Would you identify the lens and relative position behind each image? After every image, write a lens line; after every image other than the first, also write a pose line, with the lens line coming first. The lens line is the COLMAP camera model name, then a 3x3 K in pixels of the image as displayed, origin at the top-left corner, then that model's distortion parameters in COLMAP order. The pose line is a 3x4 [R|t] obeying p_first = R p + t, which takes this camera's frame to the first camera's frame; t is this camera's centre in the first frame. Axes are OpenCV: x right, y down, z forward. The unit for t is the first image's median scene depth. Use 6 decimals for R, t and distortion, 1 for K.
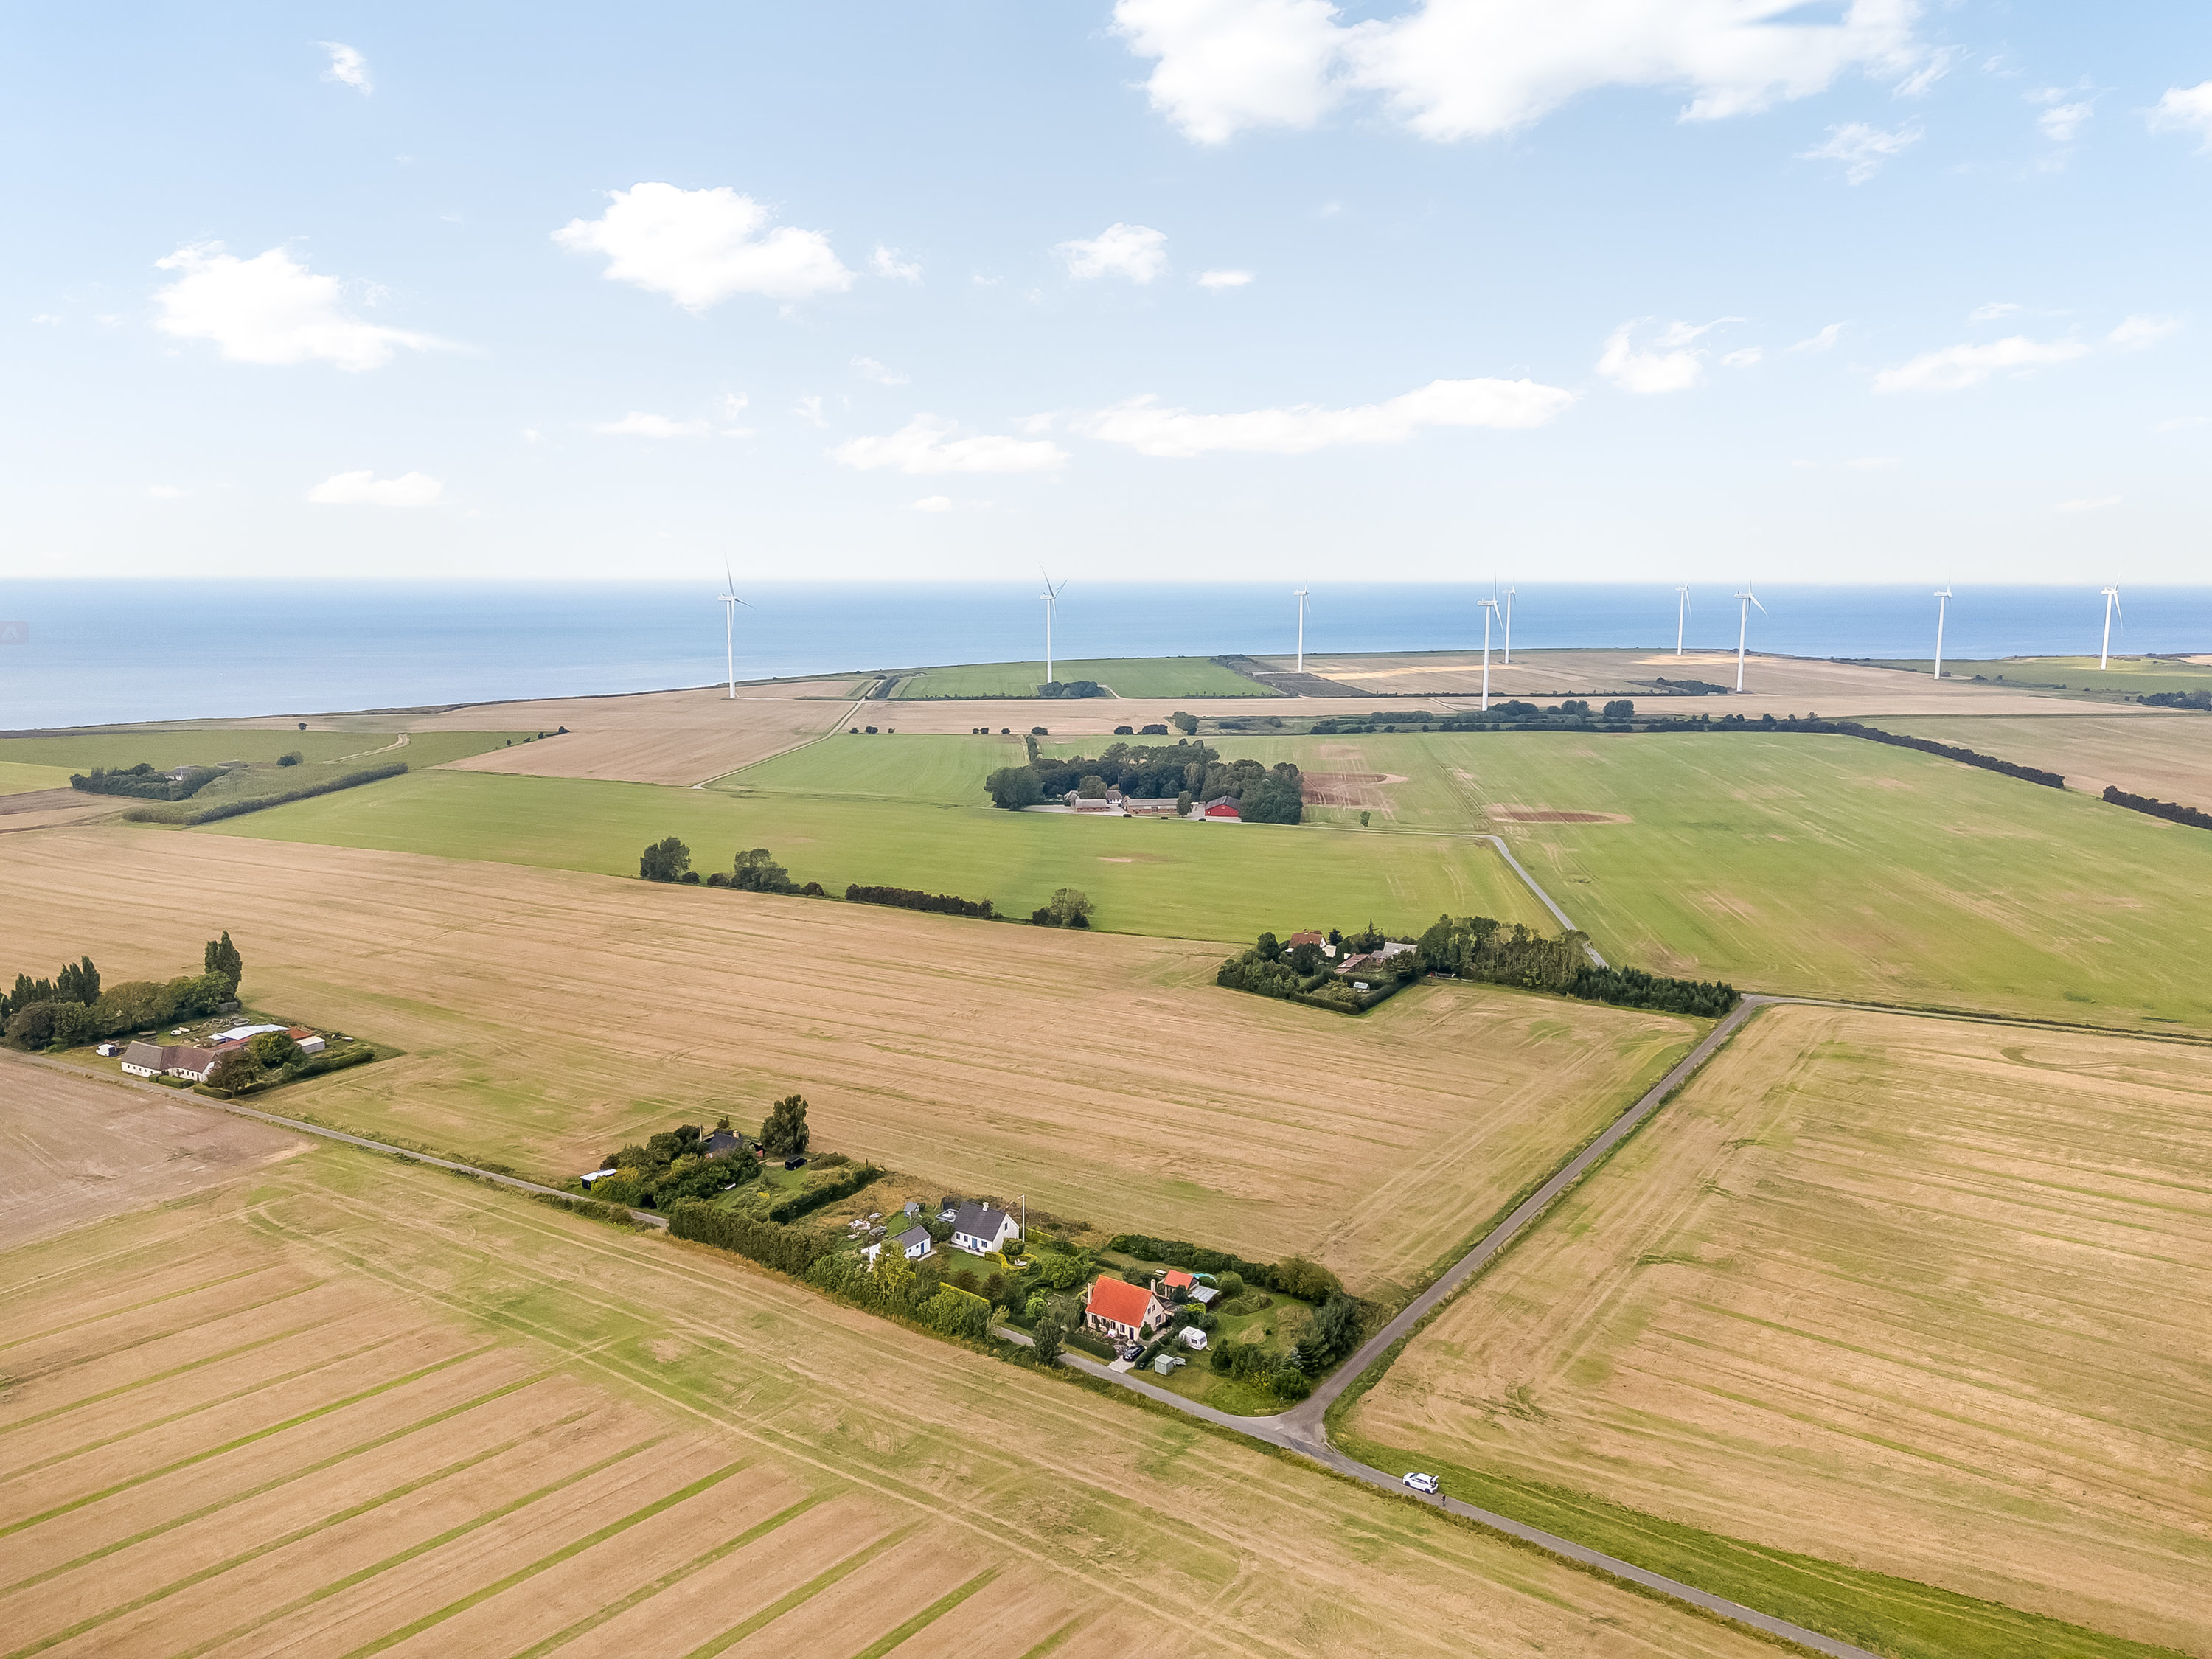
lens RADIAL K [[1622.6, 0, 1106.0], [0, 1622.6, 829.5], [0, 0, 1]] dist [0.087370, -0.079460]
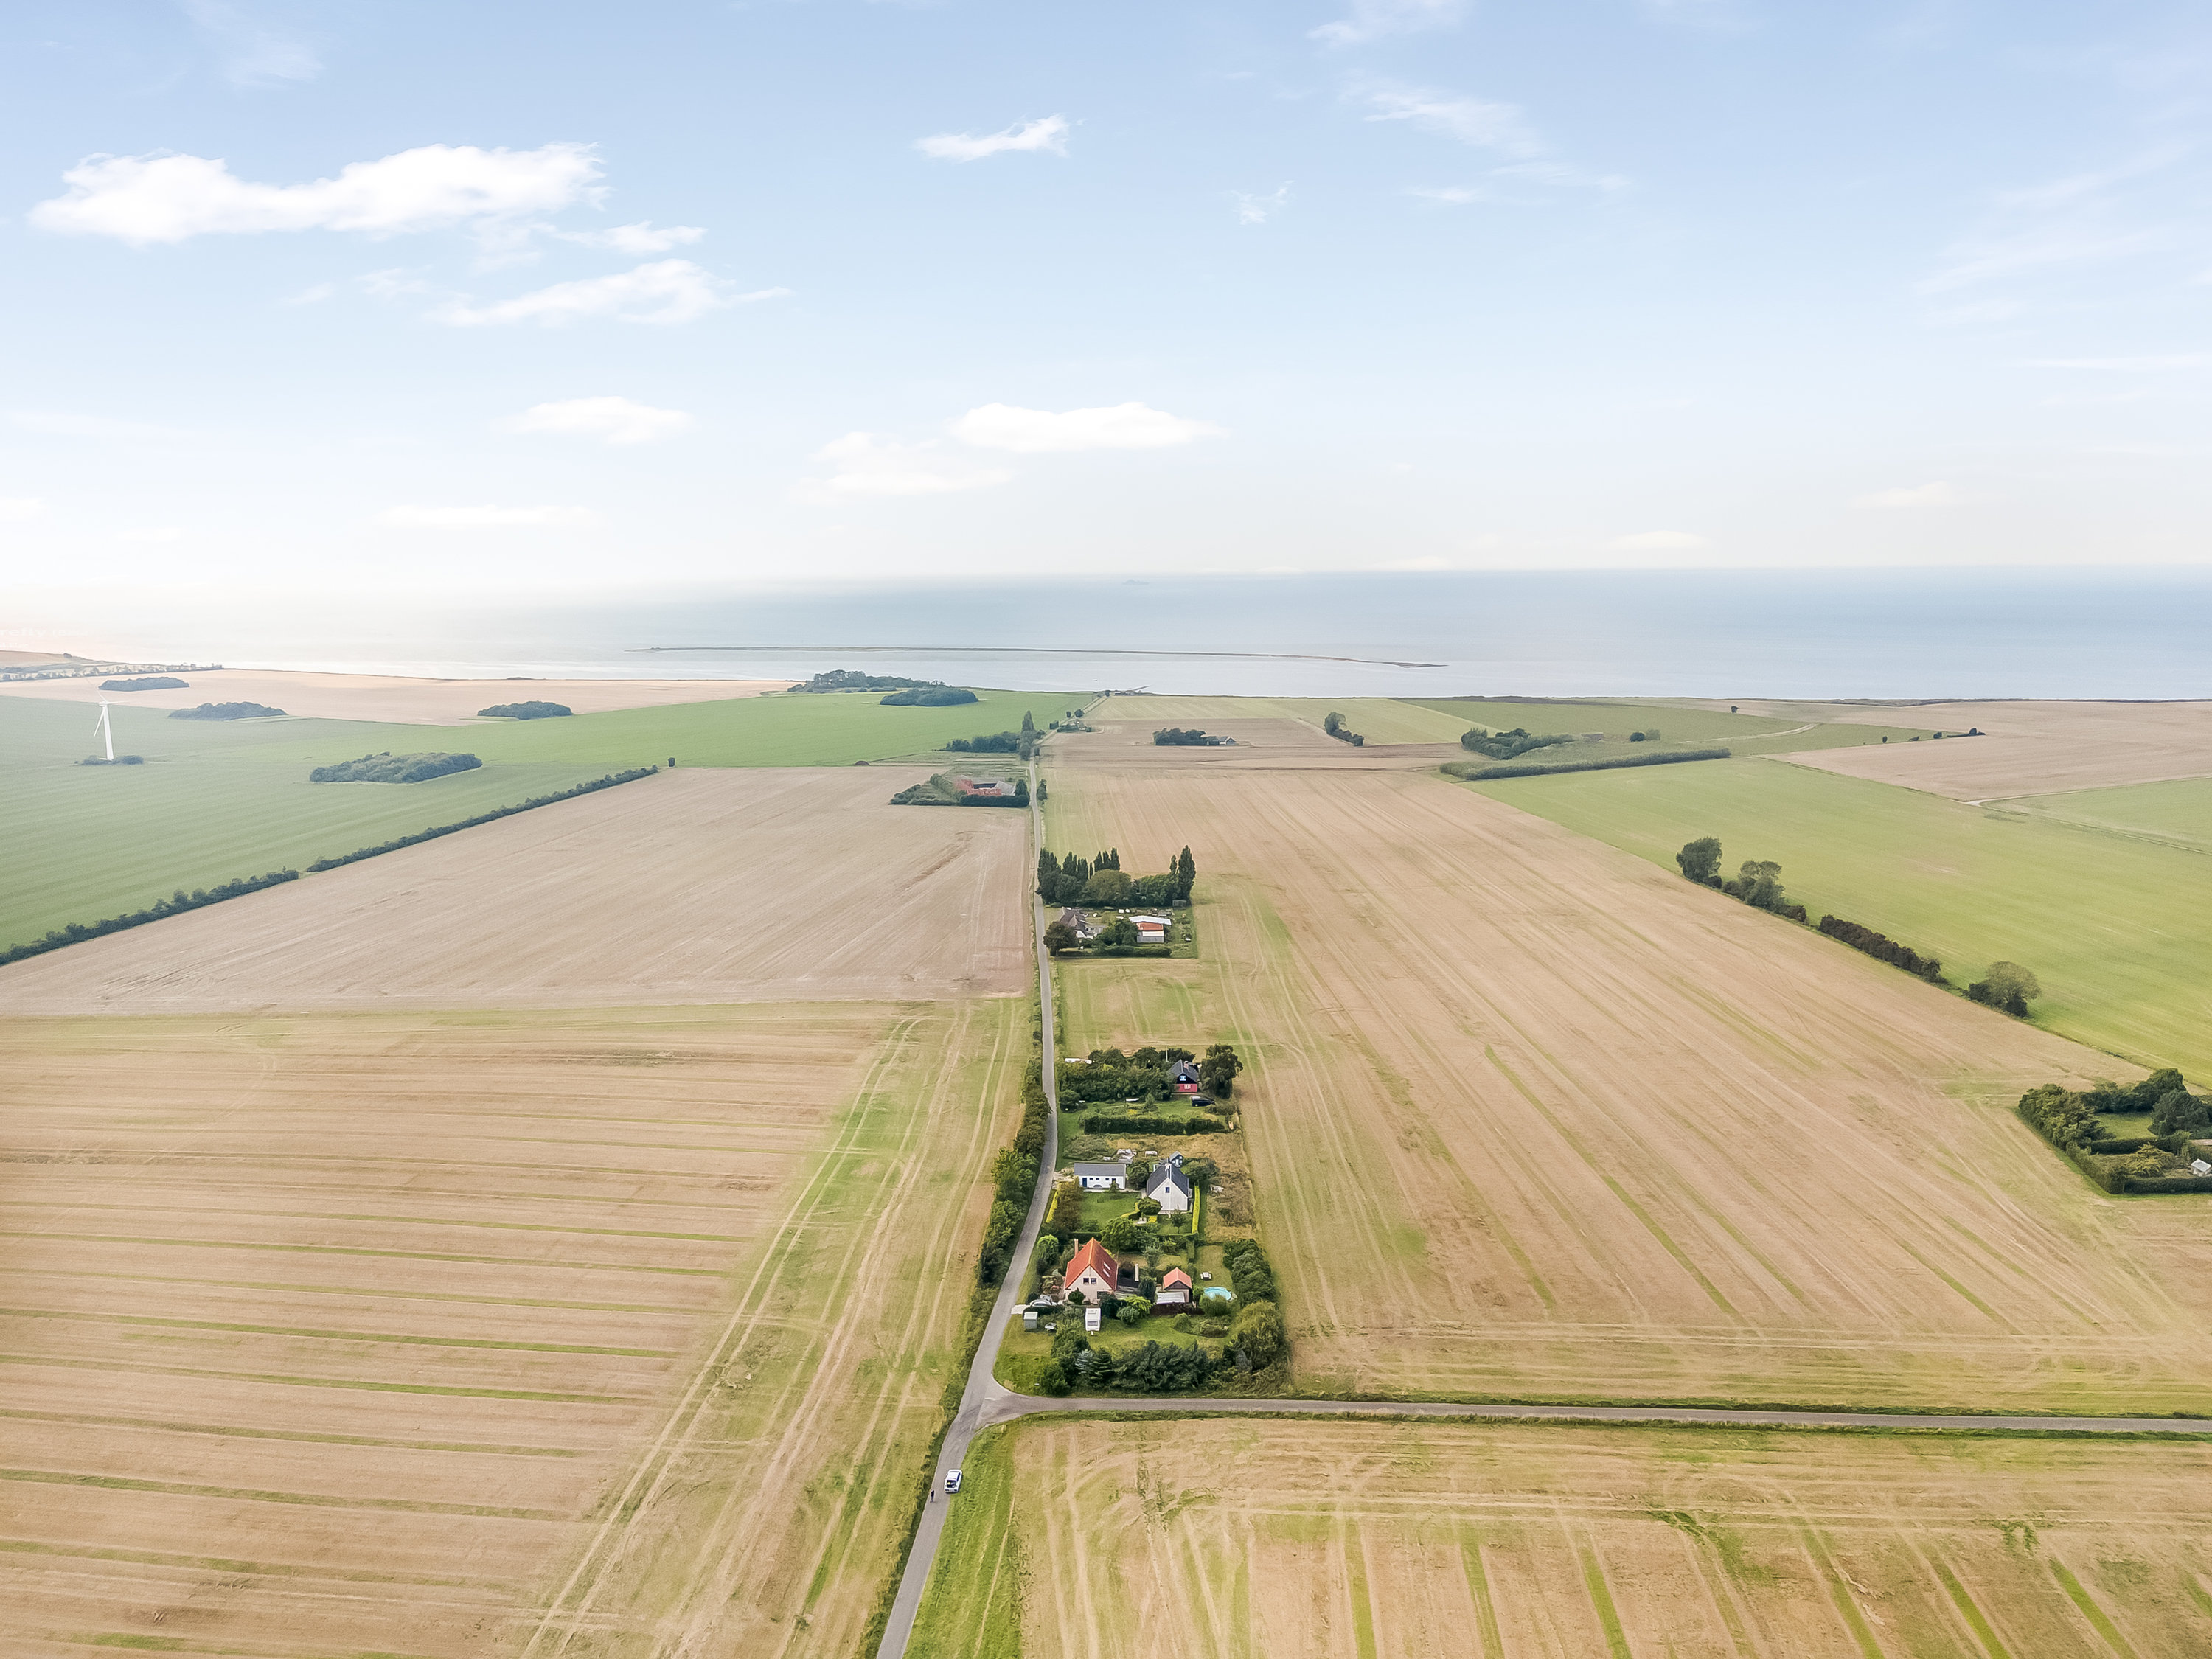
lens RADIAL K [[1622.6, 0, 1106.0], [0, 1622.6, 829.5], [0, 0, 1]] dist [0.087370, -0.079460]
pose [[0.541802, 0.132873, -0.829937, 0.651176], [-0.127034, 0.989028, 0.075412, -0.052070], [0.830851, 0.064571, 0.552736, 0.319750]]
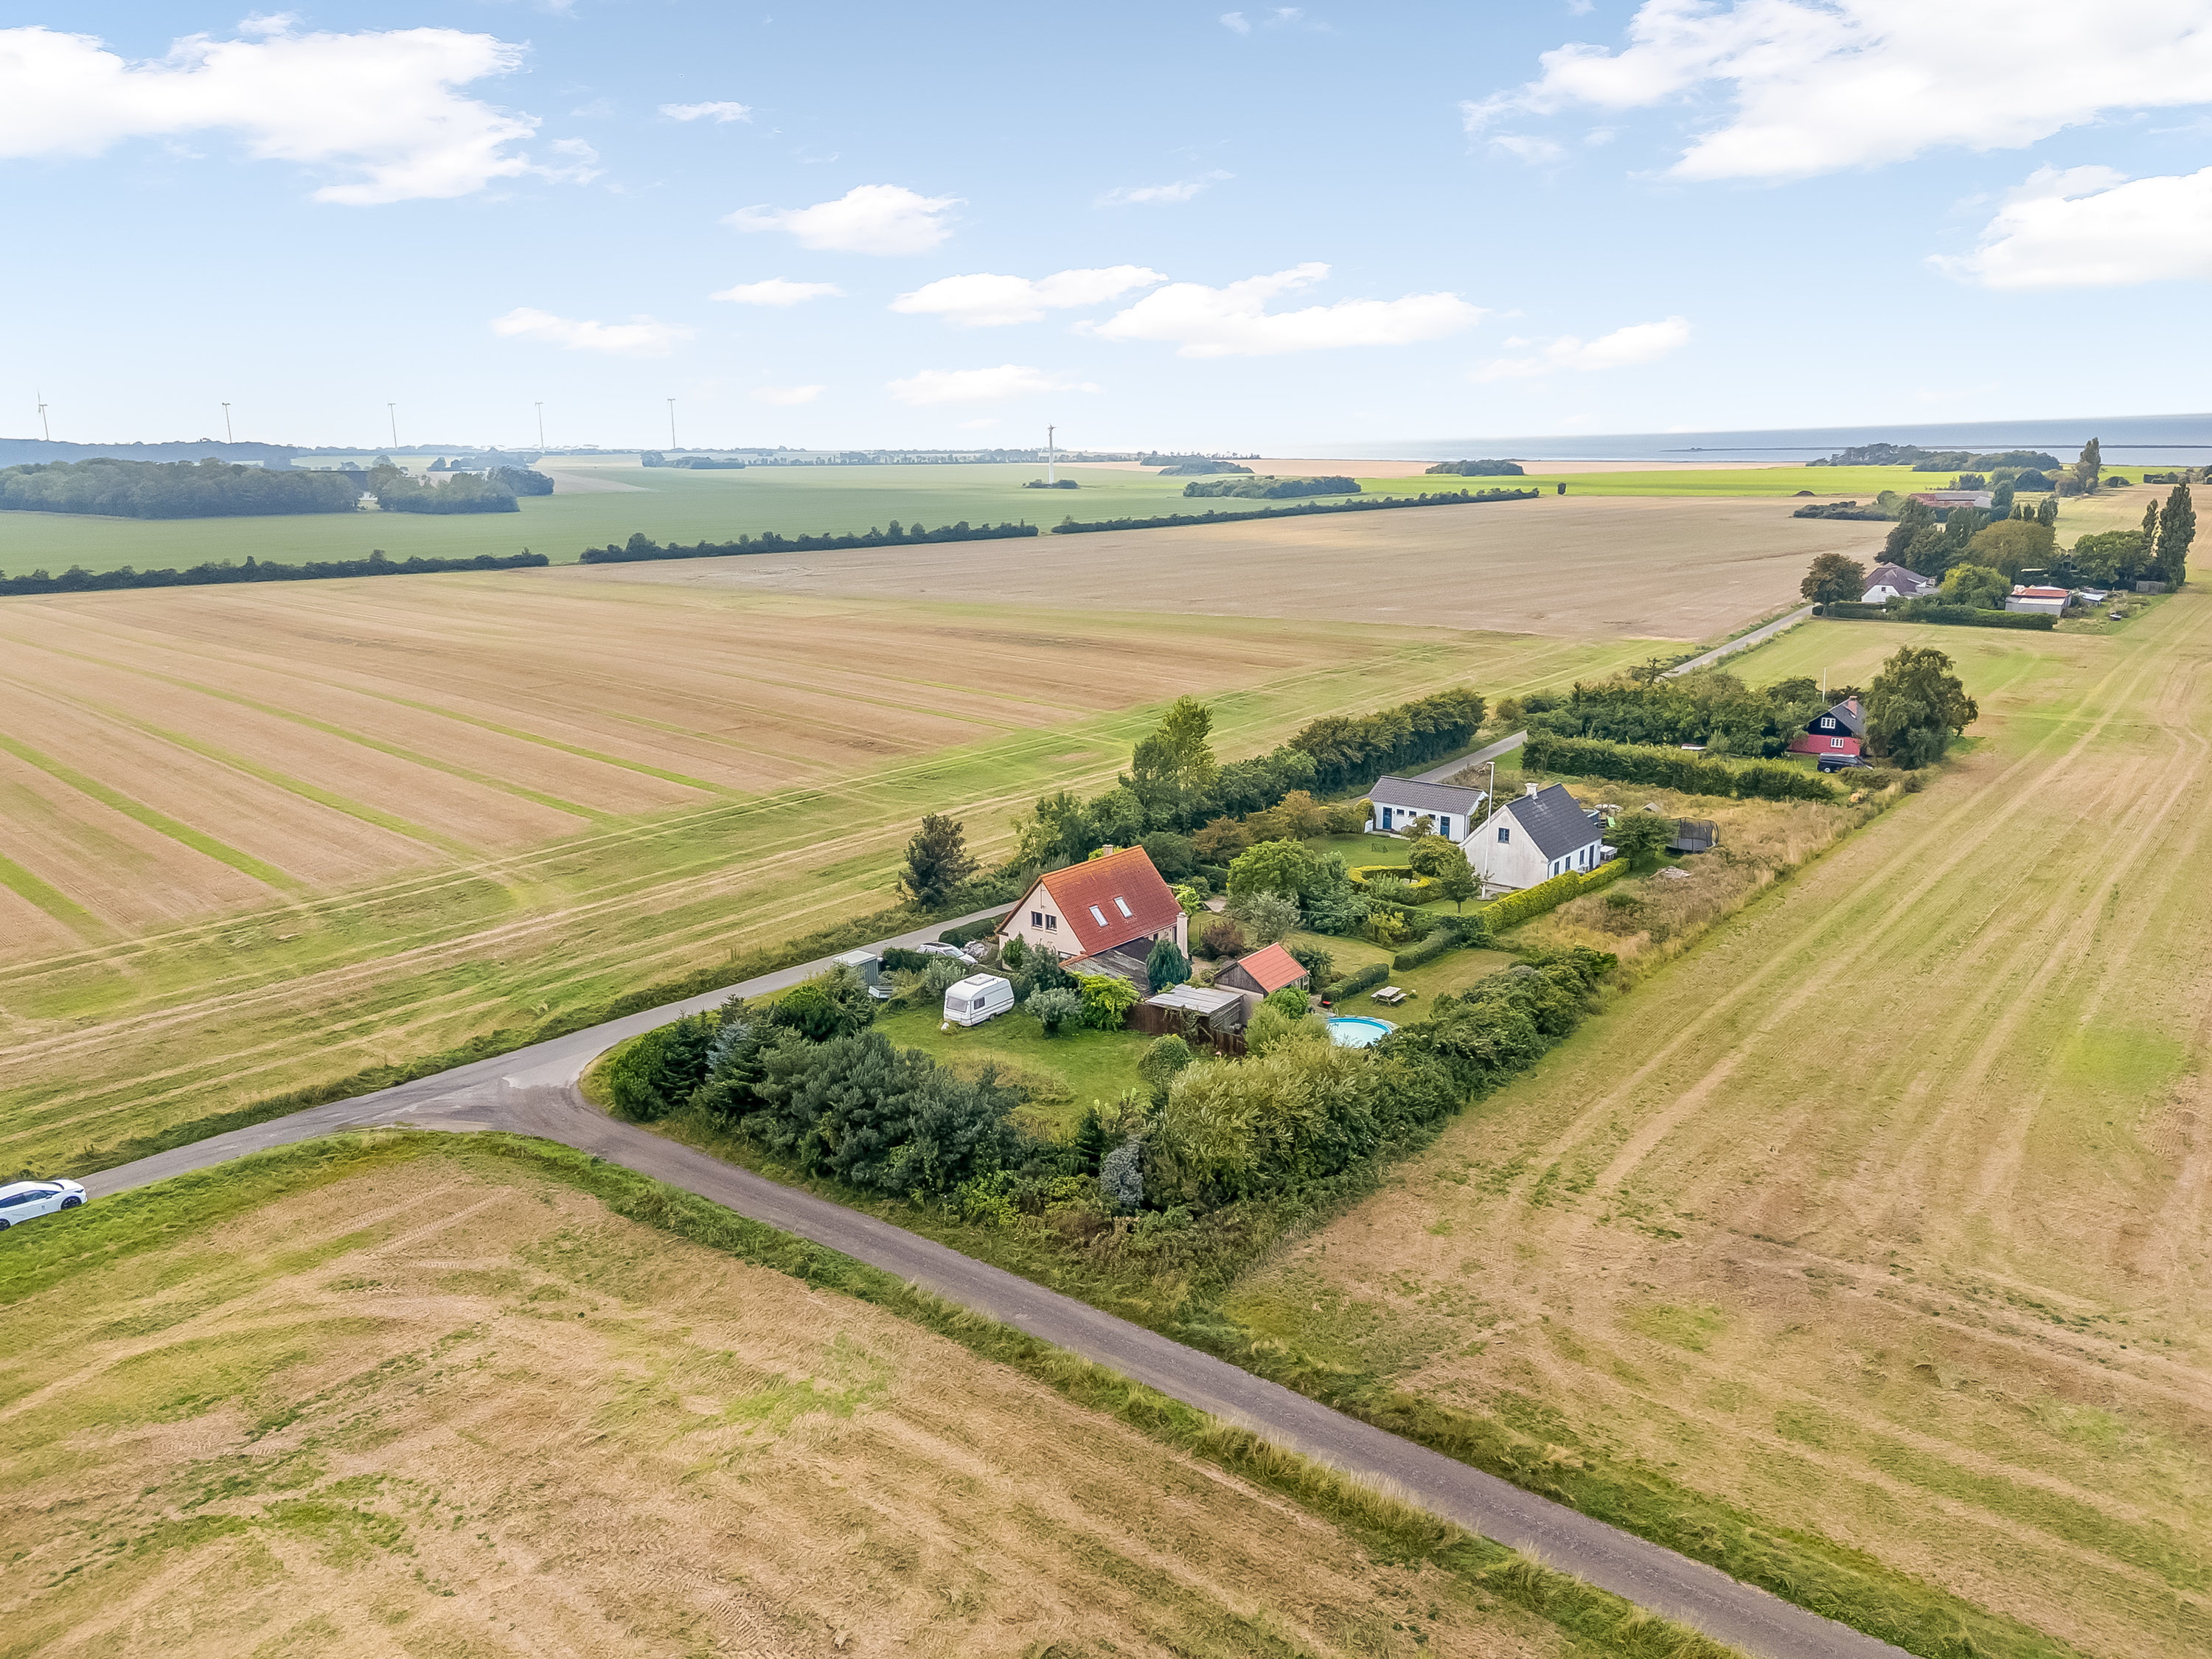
lens RADIAL K [[1639.1, 0, 1106.0], [0, 1639.1, 829.5], [0, 0, 1]] dist [0.087624, -0.078932]
pose [[-0.073070, 0.235607, -0.969097, 0.318850], [-0.146098, 0.958684, 0.244092, 0.129196], [0.986568, 0.159419, -0.035629, 0.783462]]
